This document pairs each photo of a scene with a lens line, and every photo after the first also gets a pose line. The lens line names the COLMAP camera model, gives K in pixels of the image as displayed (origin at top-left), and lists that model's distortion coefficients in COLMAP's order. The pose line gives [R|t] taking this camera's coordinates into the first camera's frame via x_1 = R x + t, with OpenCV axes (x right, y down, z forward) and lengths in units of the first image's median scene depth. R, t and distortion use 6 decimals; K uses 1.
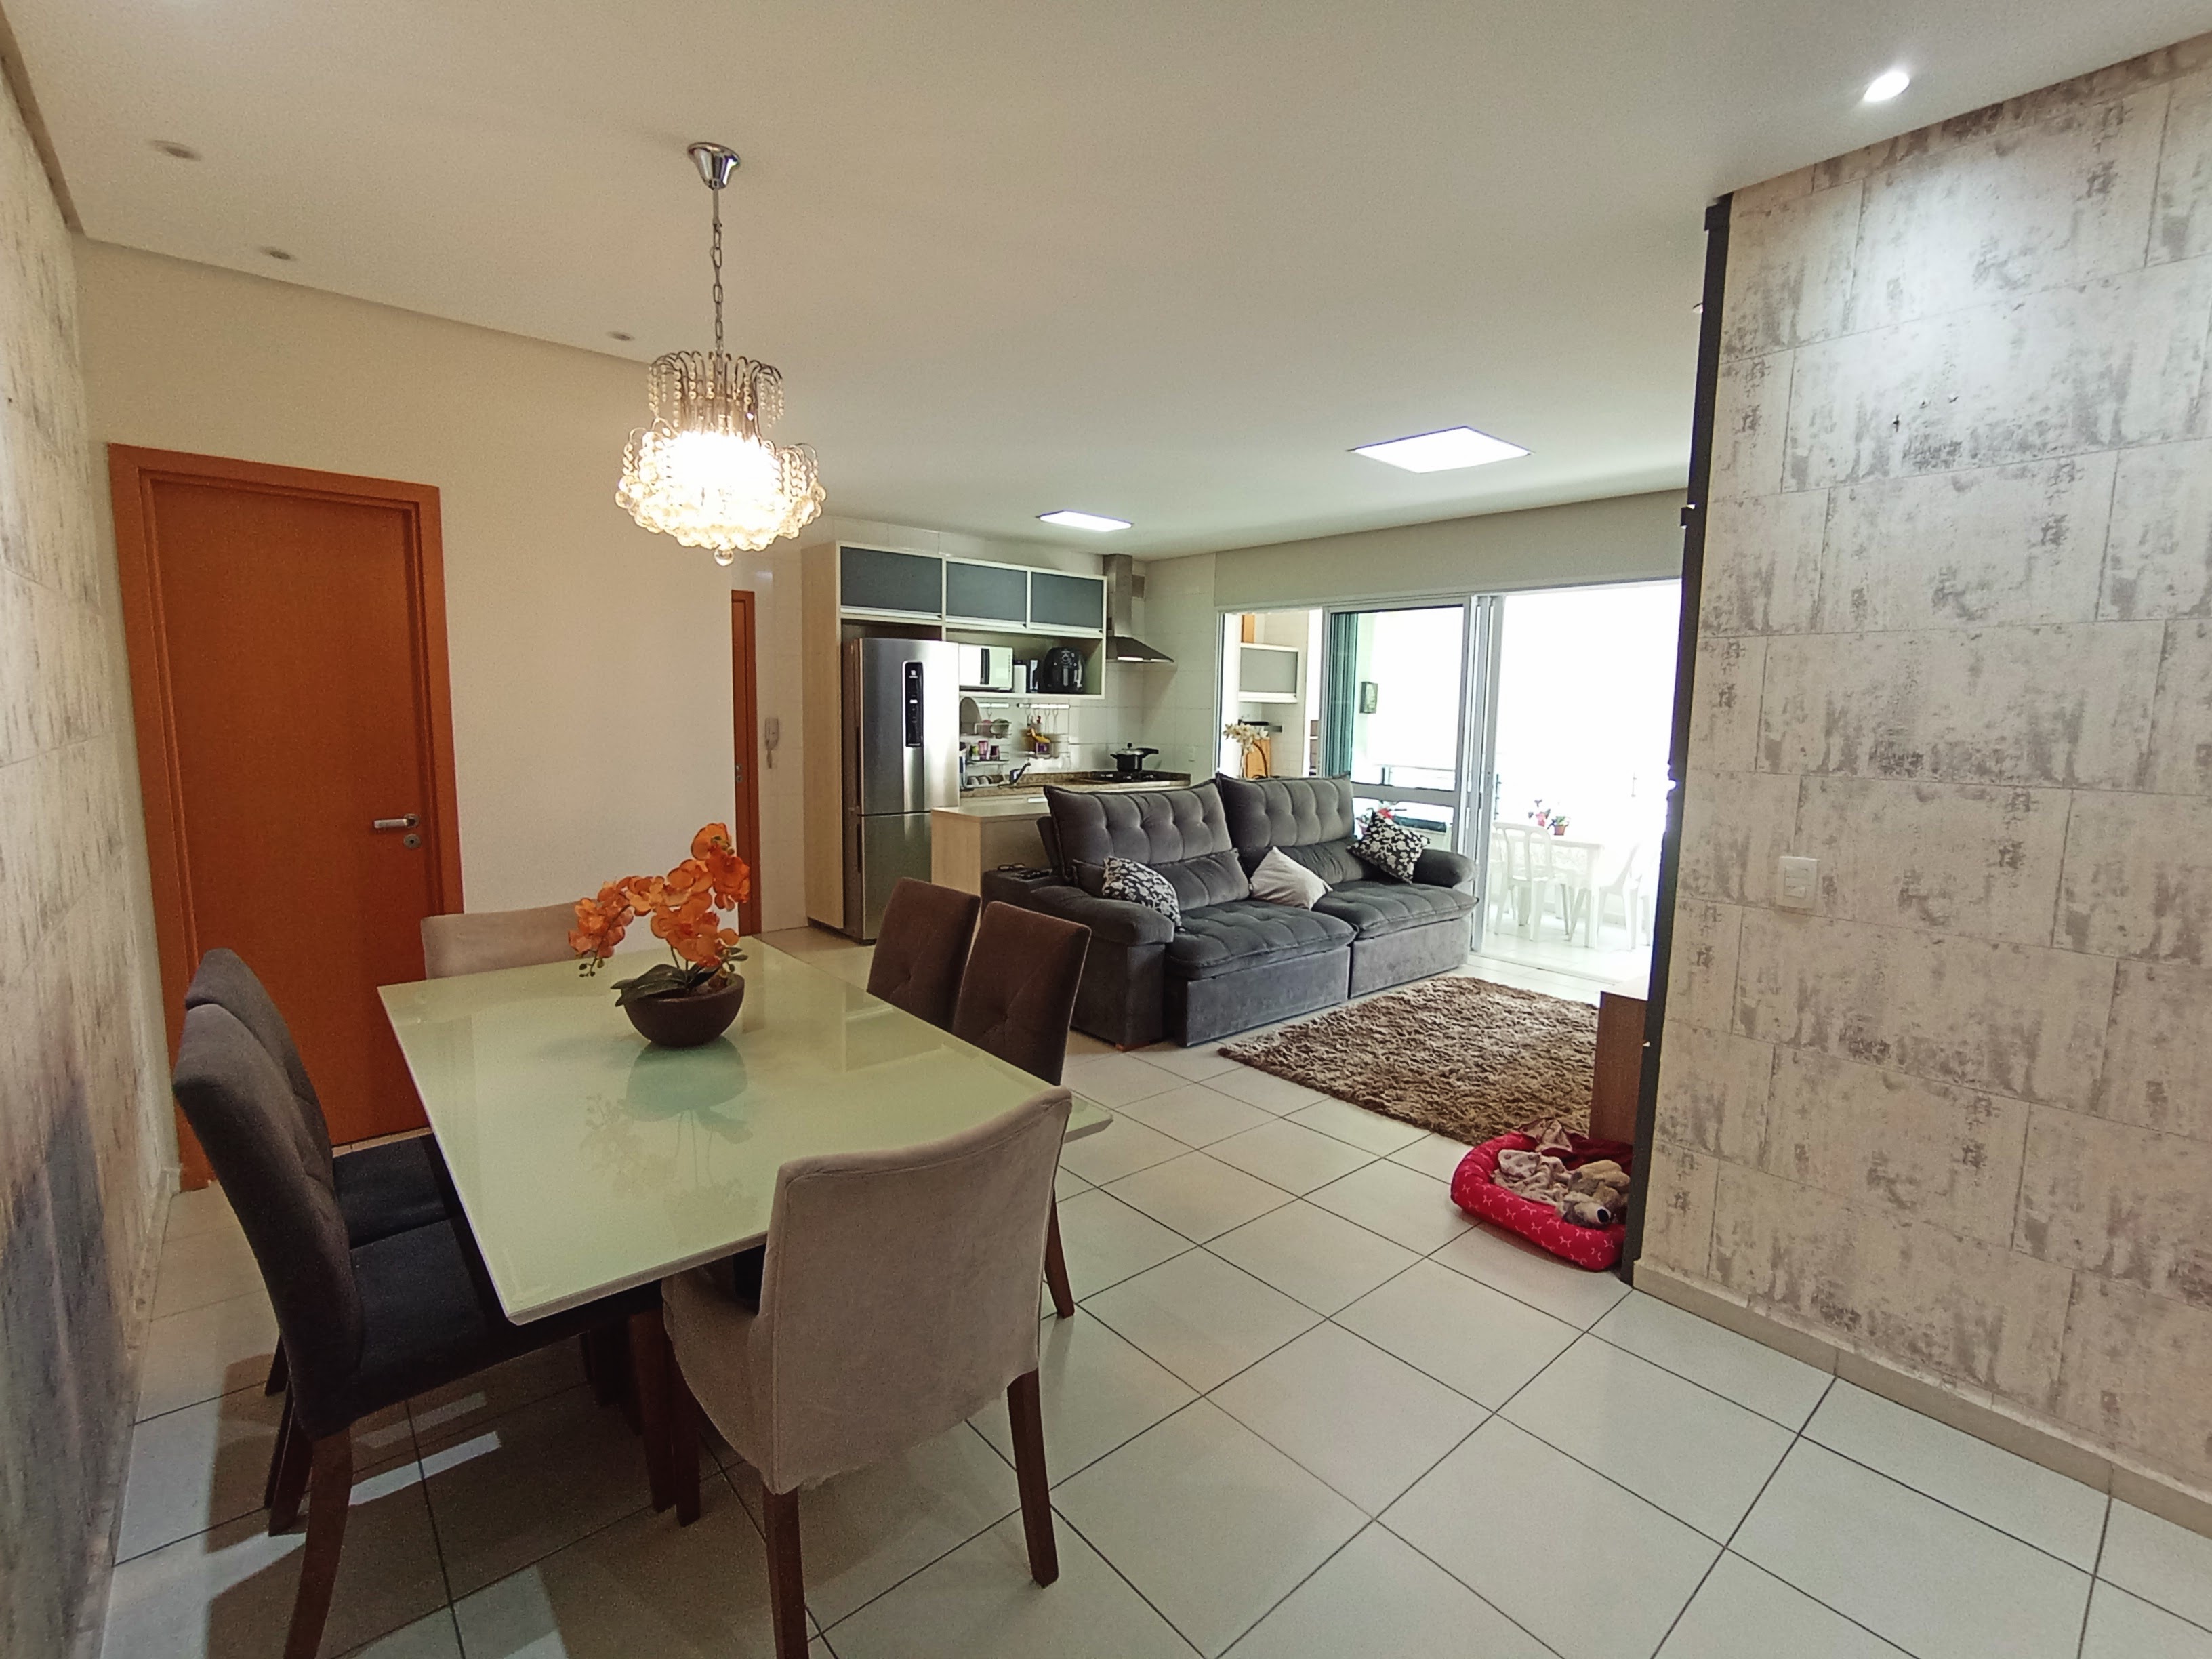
lens RADIAL K [[1007.9, 0, 1106.0], [0, 1007.9, 829.5], [0, 0, 1]] dist [-0.059152, 0.044585]
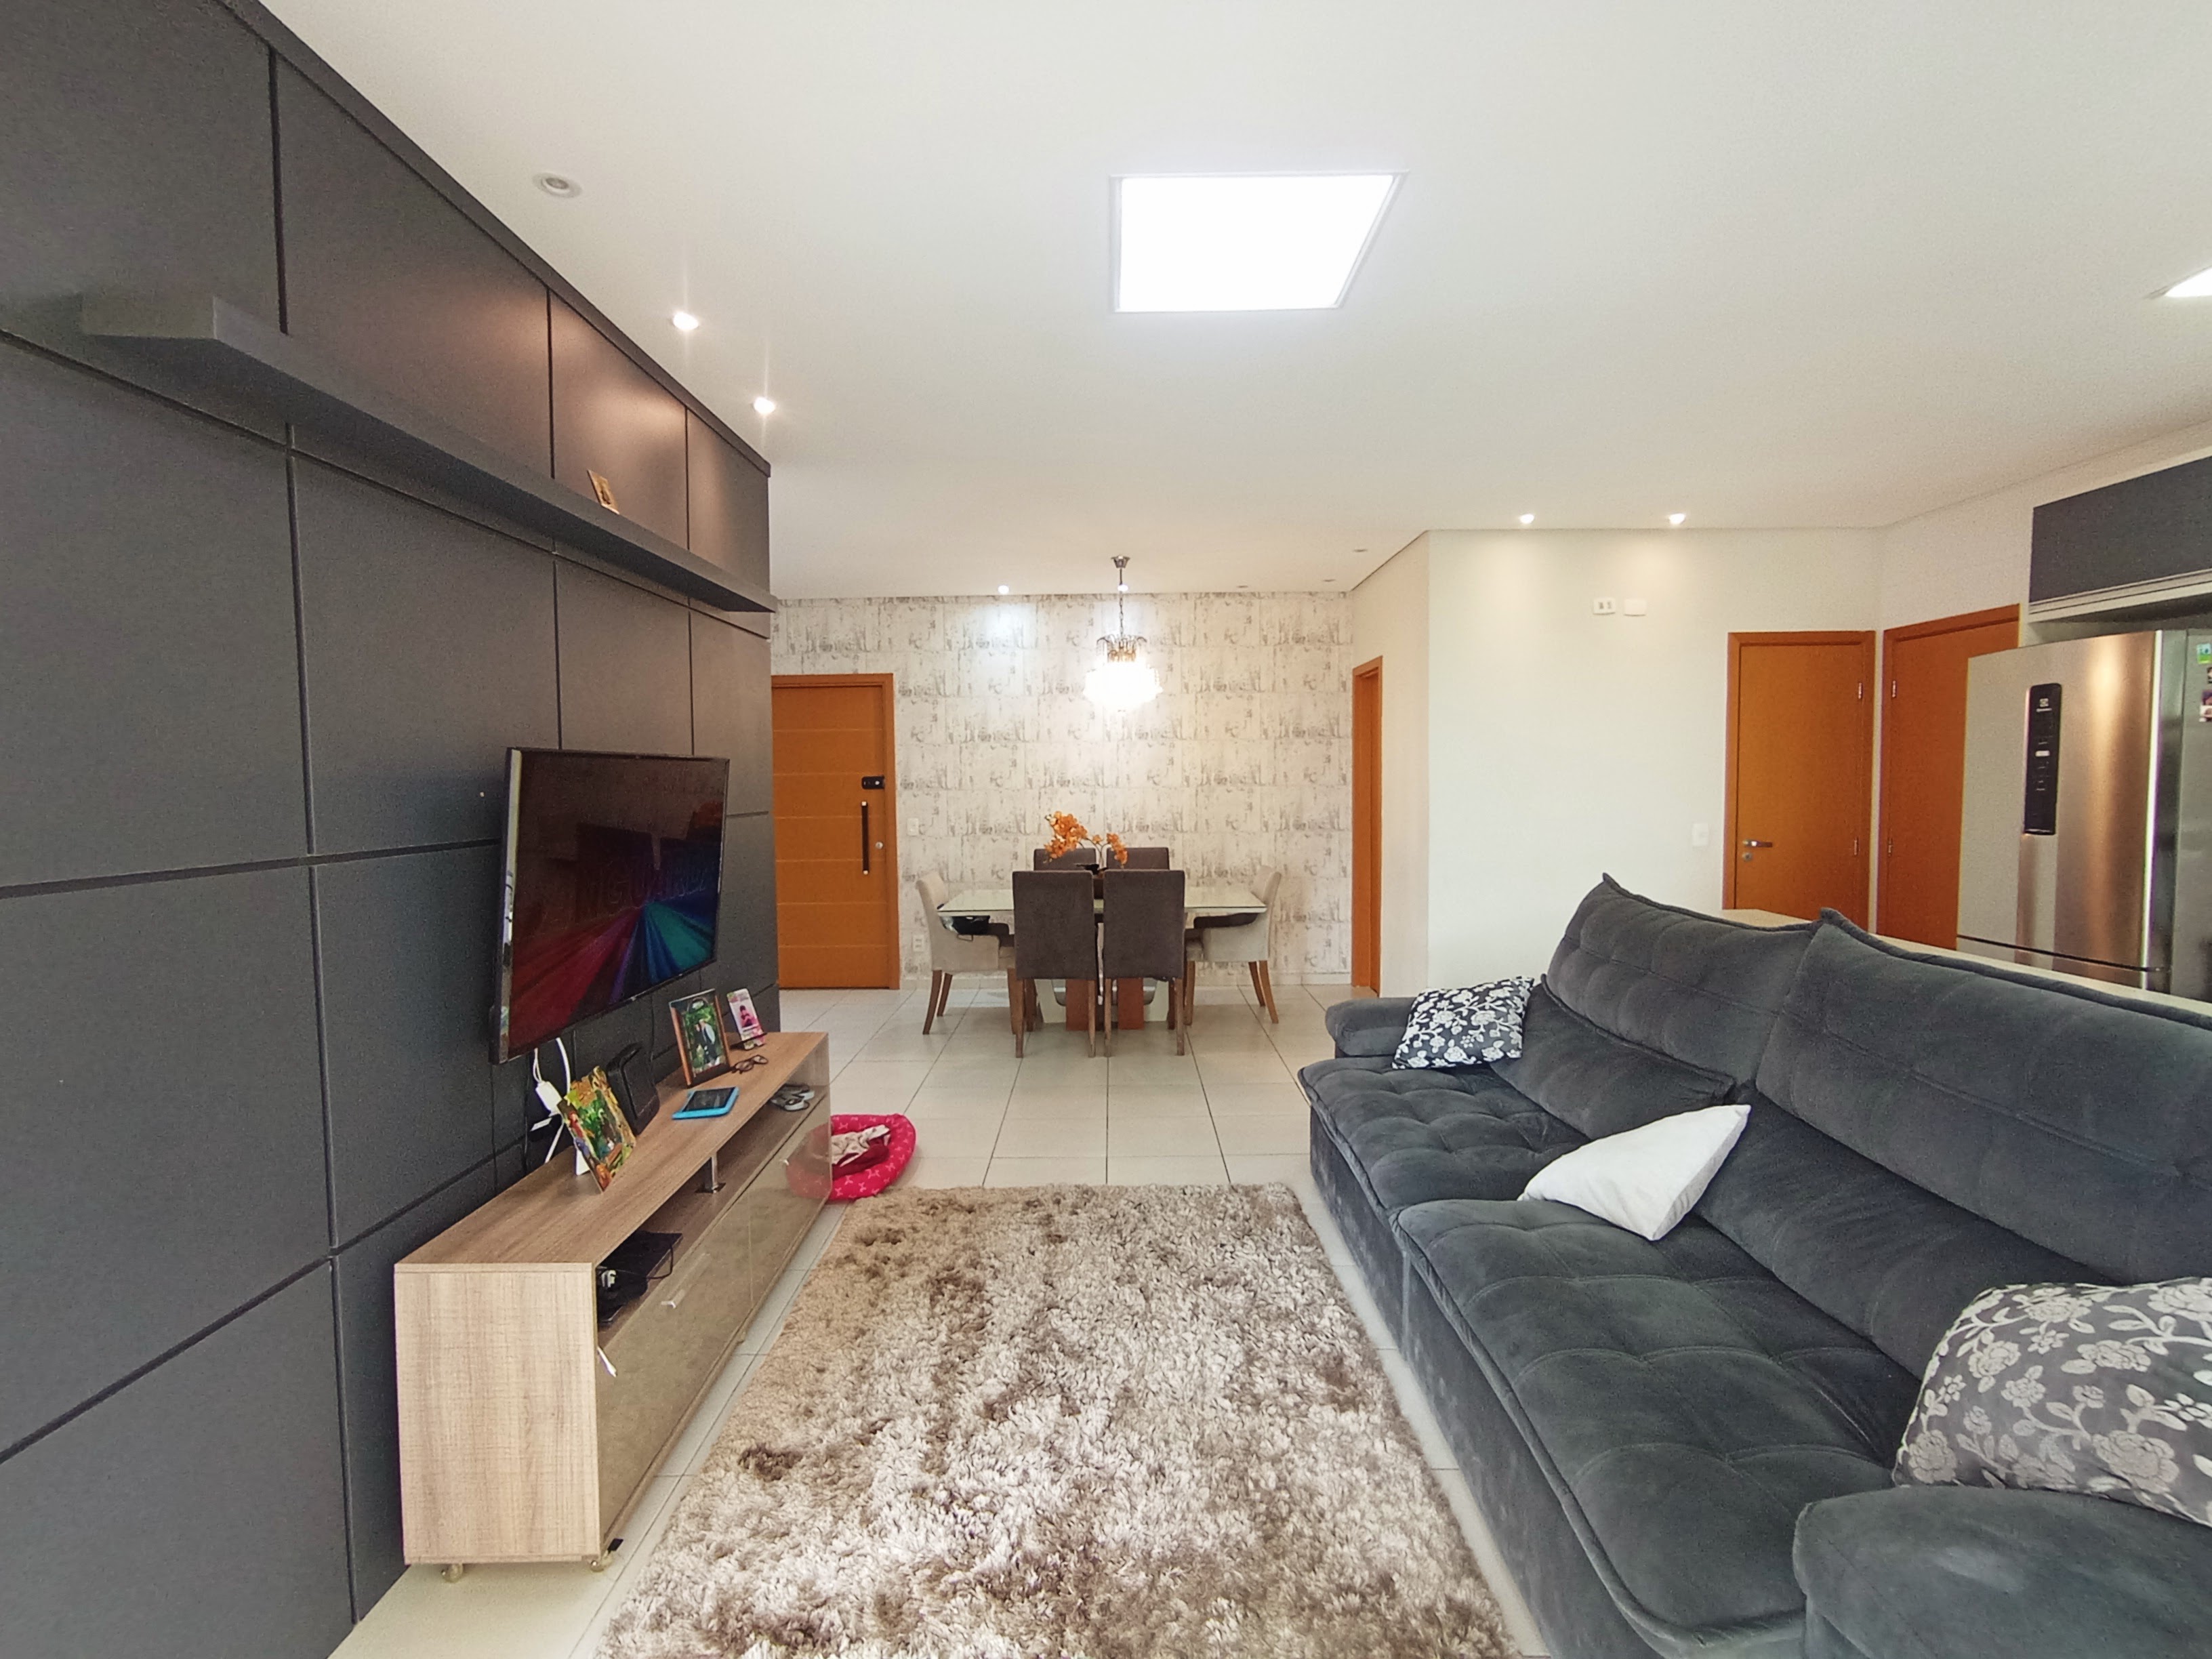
lens RADIAL K [[1003.3, 0, 1106.0], [0, 1003.3, 829.5], [0, 0, 1]] dist [-0.036627, 0.013601]
pose [[-0.657140, 0.027598, -0.753263, 0.527490], [-0.093806, 0.988567, 0.118054, -0.094459], [0.747909, 0.148238, -0.647038, 0.902312]]
